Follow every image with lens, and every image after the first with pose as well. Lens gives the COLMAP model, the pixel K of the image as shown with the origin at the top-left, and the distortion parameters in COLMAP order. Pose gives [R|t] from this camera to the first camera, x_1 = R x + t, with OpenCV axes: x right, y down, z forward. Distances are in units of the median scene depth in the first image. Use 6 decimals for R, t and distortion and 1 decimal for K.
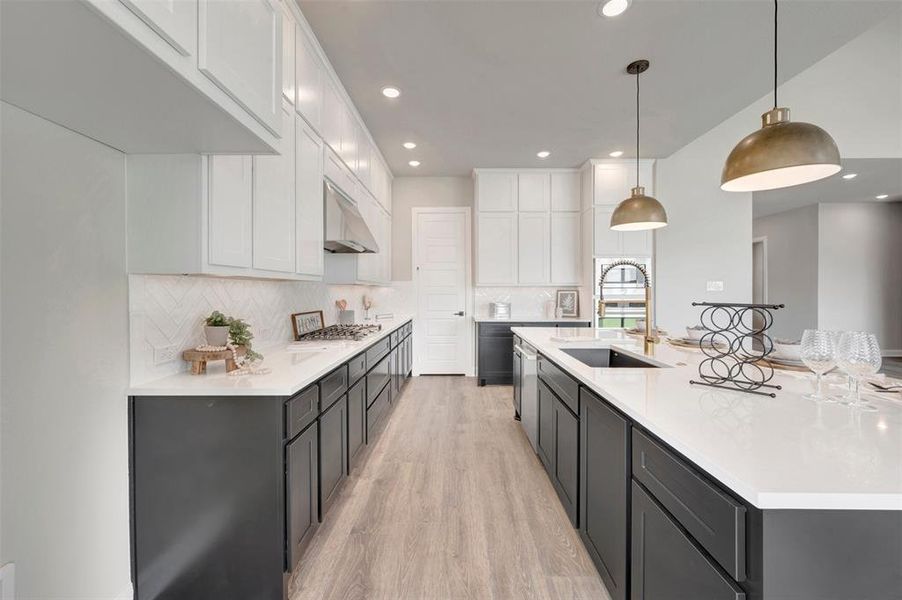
lens RADIAL K [[361.8, 0, 458.1], [0, 361.8, 293.3], [0, 0, 1]] dist [0.003480, -0.001715]
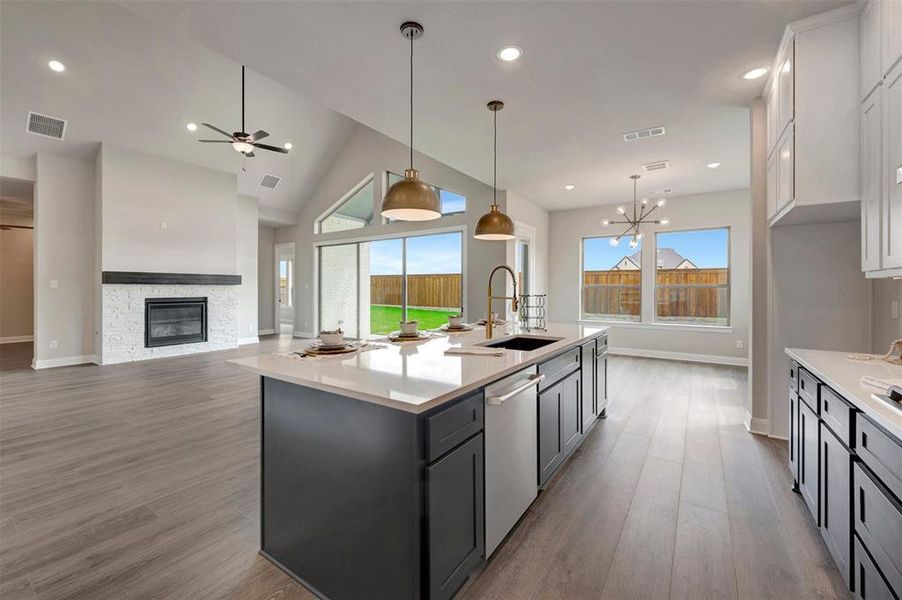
lens RADIAL K [[361.8, 0, 449.7], [0, 361.8, 288.0], [0, 0, 1]] dist [0.003480, -0.001715]
pose [[-0.824401, -0.002116, 0.566002, -0.072043], [0.000879, 0.999987, 0.005018, -0.016754], [-0.566006, 0.004635, -0.824388, 1.653108]]
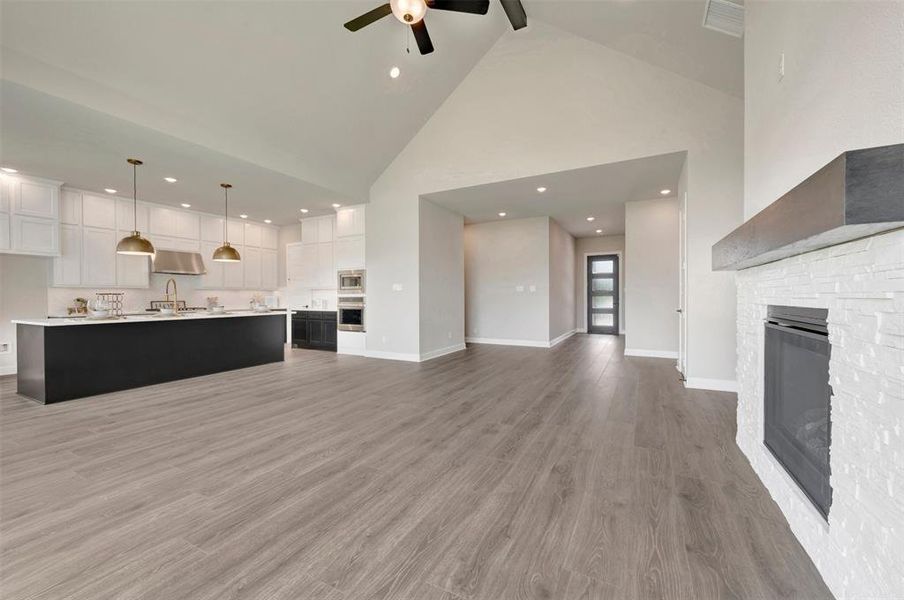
lens RADIAL K [[362.6, 0, 455.1], [0, 362.6, 302.2], [0, 0, 1]] dist [0.003480, -0.001715]
pose [[0.883460, 0.003610, -0.468493, 2.662238], [-0.000001, 0.999970, 0.007704, 0.045335], [0.468507, -0.006805, 0.883433, -0.251245]]
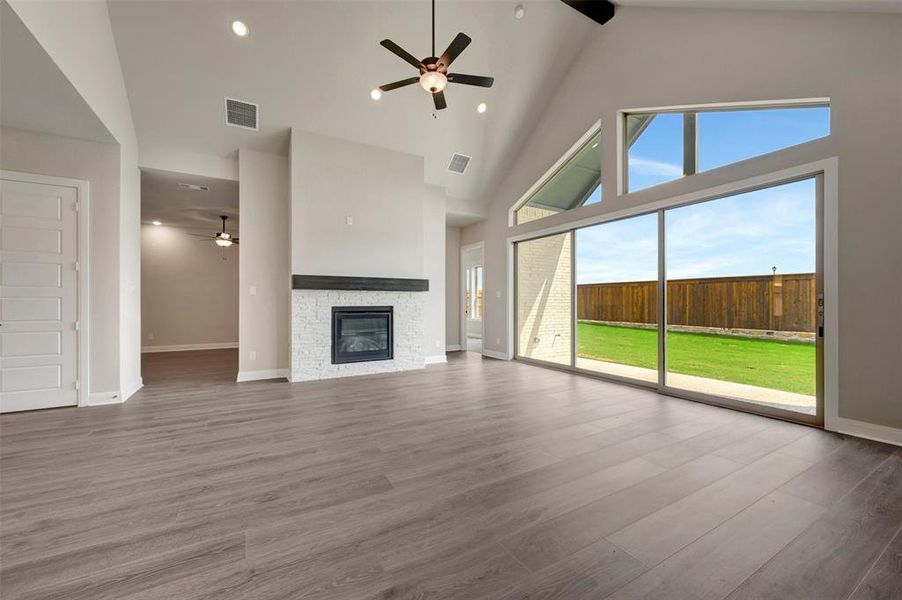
lens RADIAL K [[361.8, 0, 452.5], [0, 361.8, 301.2], [0, 0, 1]] dist [0.003480, -0.001715]
pose [[-0.501611, 0.001421, 0.865092, 0.811759], [0.005561, 0.999983, 0.001581, 0.031689], [-0.865075, 0.005604, -0.501611, 1.260649]]
